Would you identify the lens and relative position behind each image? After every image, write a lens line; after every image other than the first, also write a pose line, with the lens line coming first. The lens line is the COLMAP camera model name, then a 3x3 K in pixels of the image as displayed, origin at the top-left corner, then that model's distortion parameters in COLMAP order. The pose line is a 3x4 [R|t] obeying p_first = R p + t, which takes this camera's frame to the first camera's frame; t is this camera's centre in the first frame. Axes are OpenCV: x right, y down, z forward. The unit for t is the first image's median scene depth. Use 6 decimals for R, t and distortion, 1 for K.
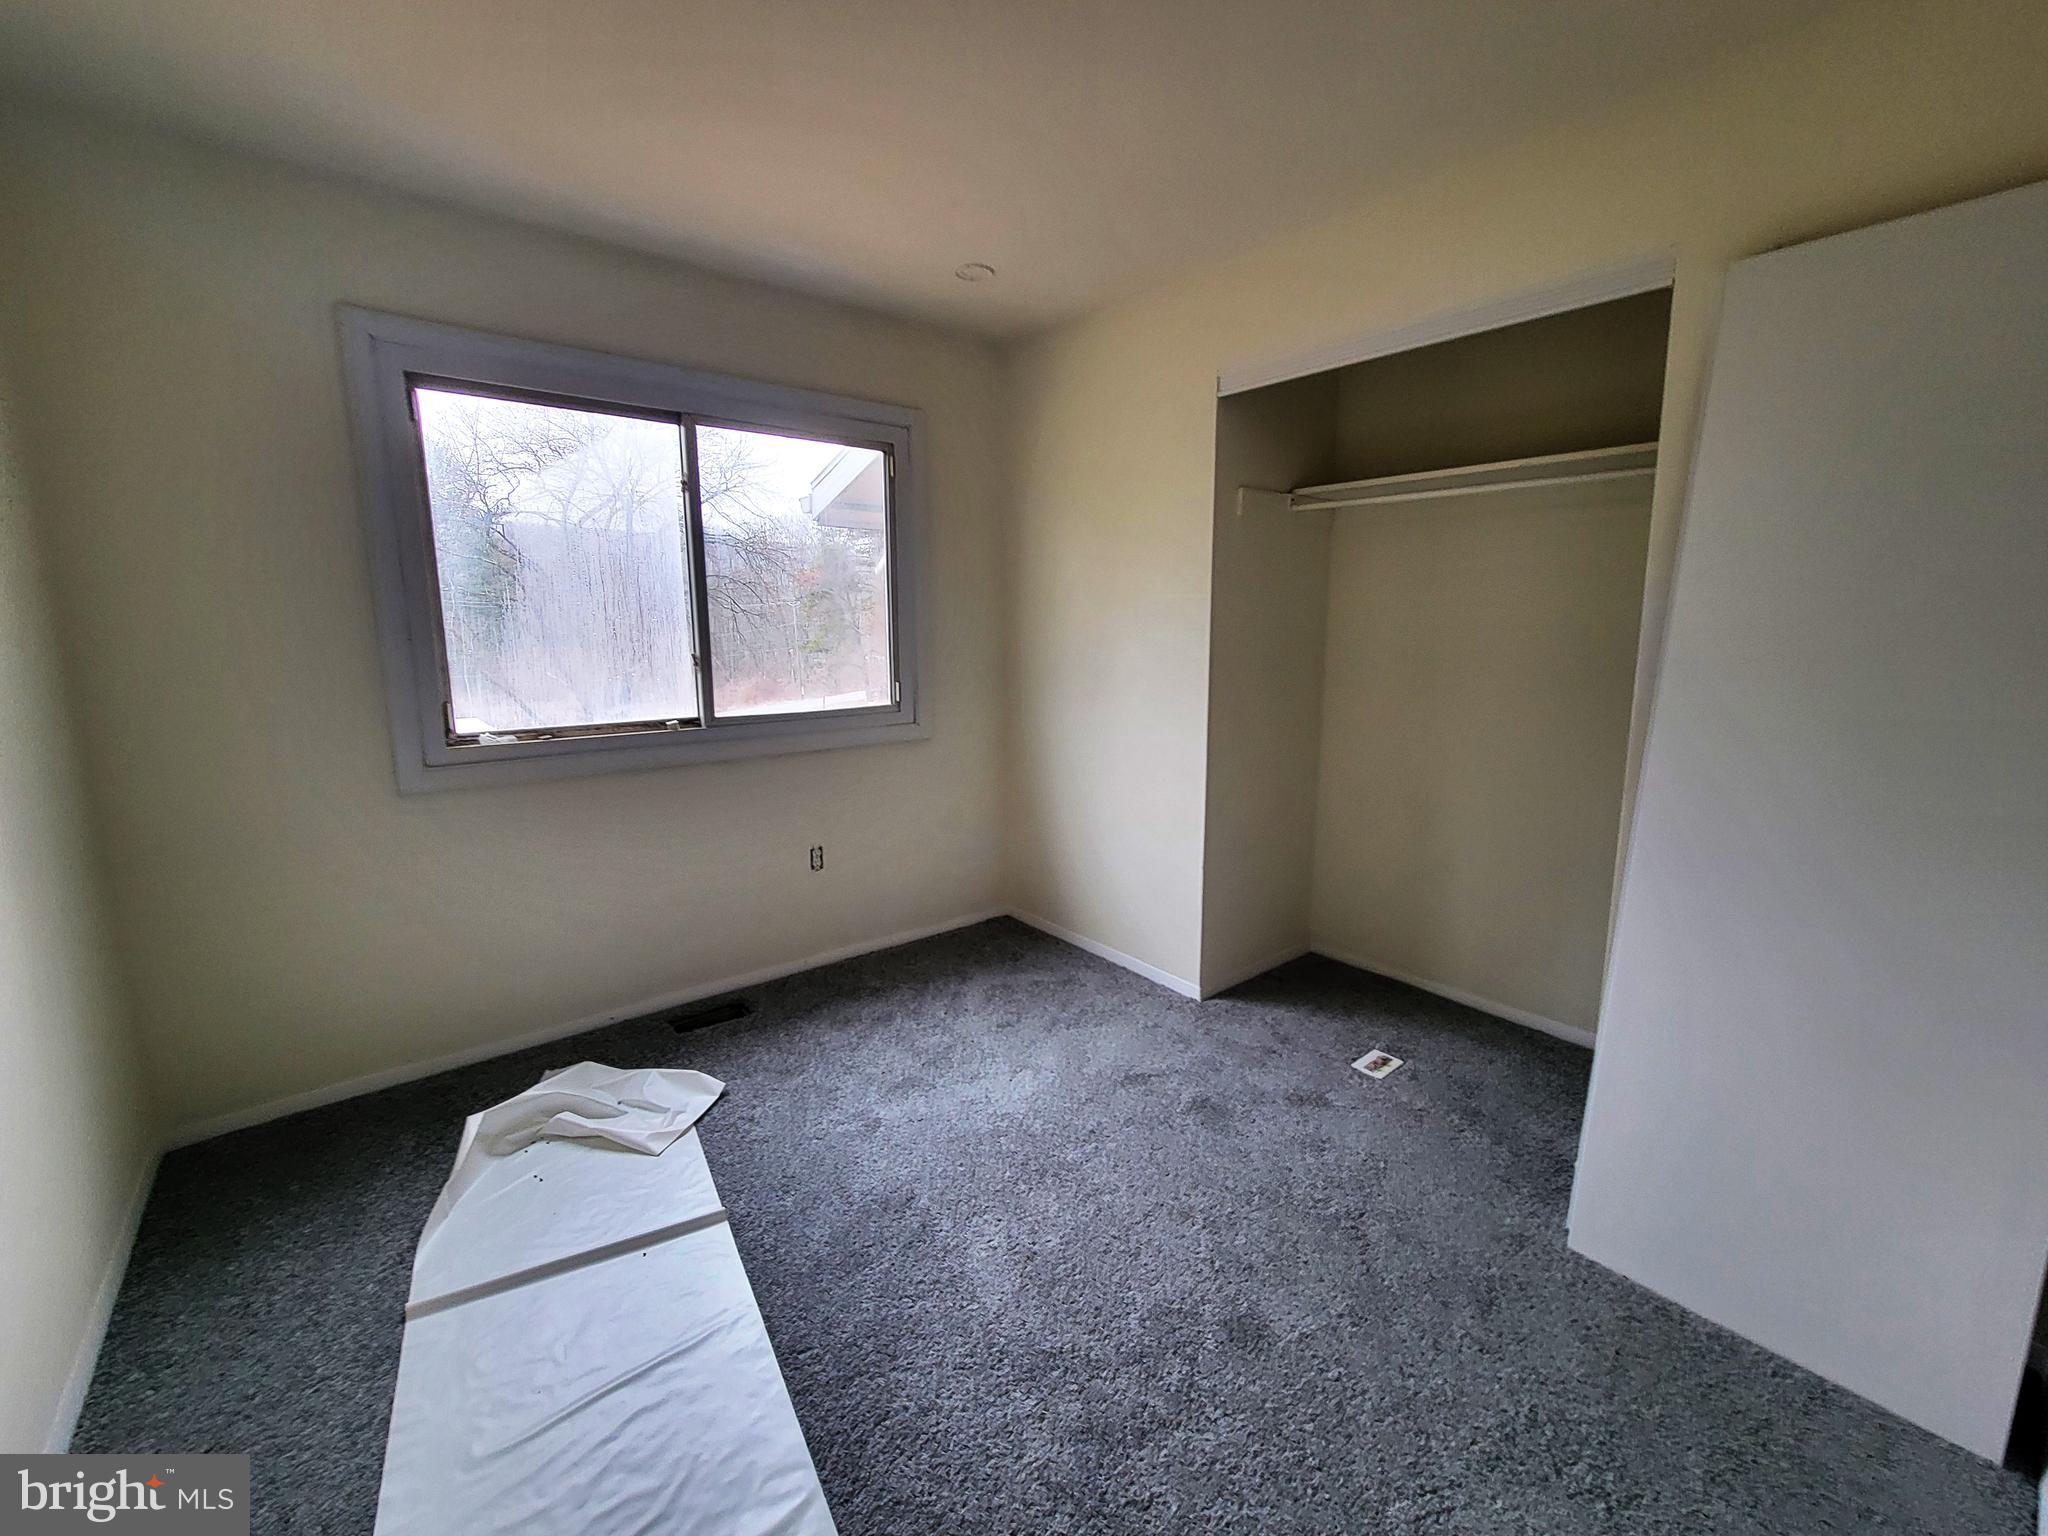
lens RADIAL K [[837.7, 0, 1035.7], [0, 837.7, 764.7], [0, 0, 1]] dist [-0.000069, 0.000379]
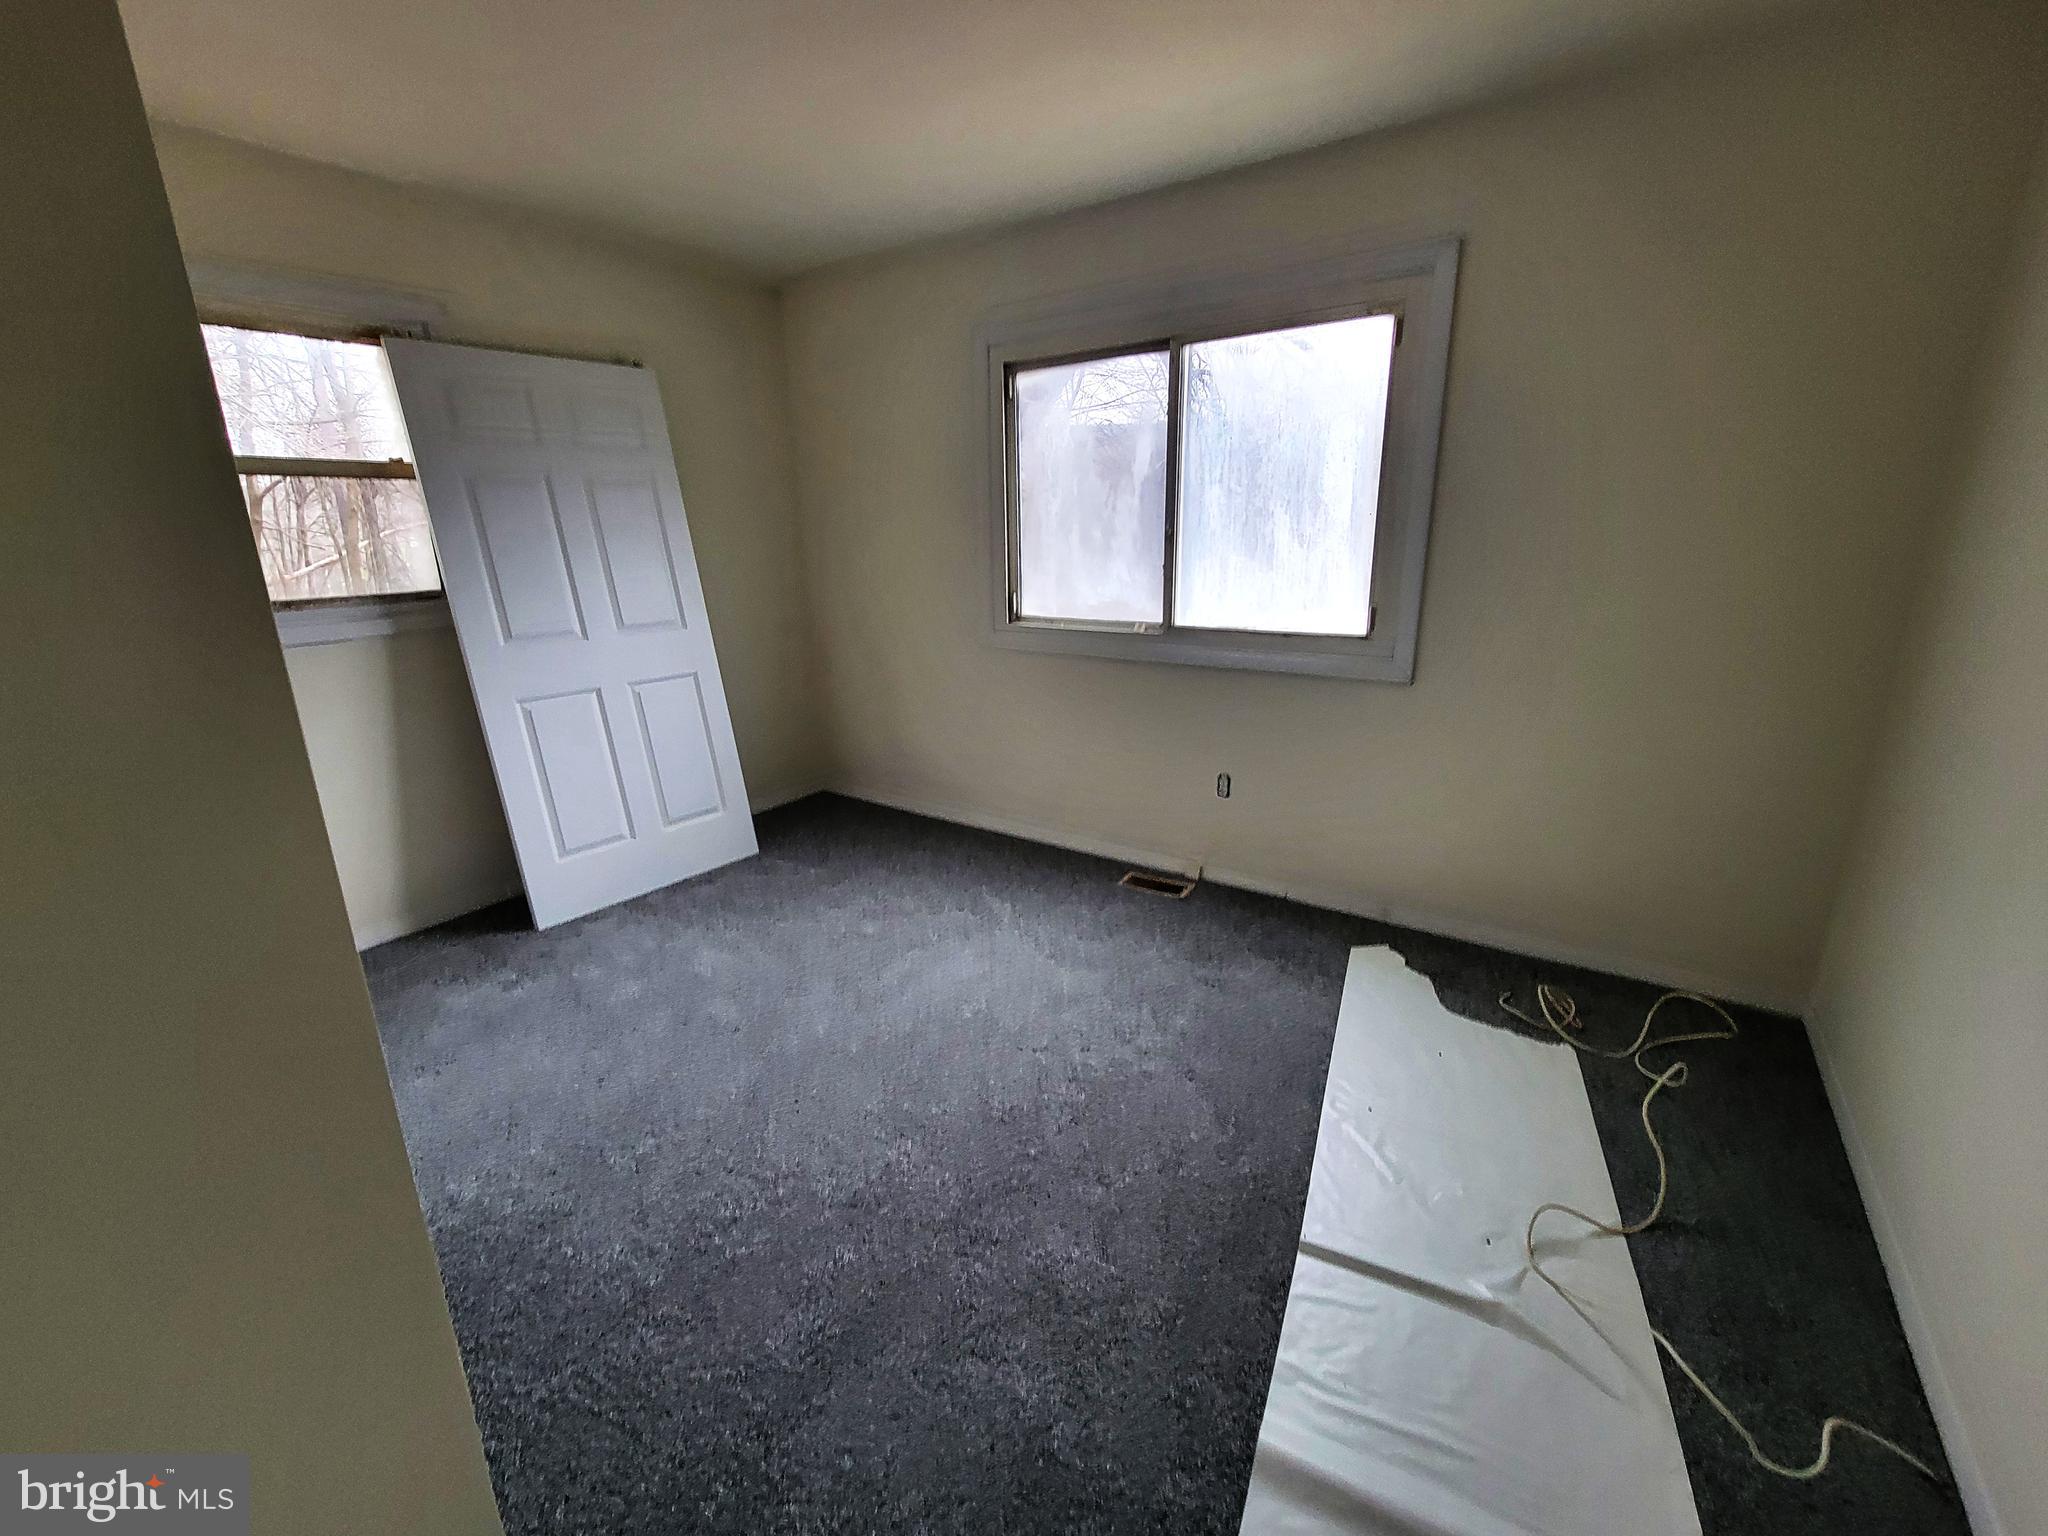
lens RADIAL K [[837.7, 0, 1035.7], [0, 837.7, 764.7], [0, 0, 1]] dist [-0.000069, 0.000379]
pose [[0.263308, 0.250593, -0.931597, 0.669071], [-0.149854, 0.964576, 0.217109, -0.096343], [0.953002, 0.082437, 0.291533, 0.554723]]
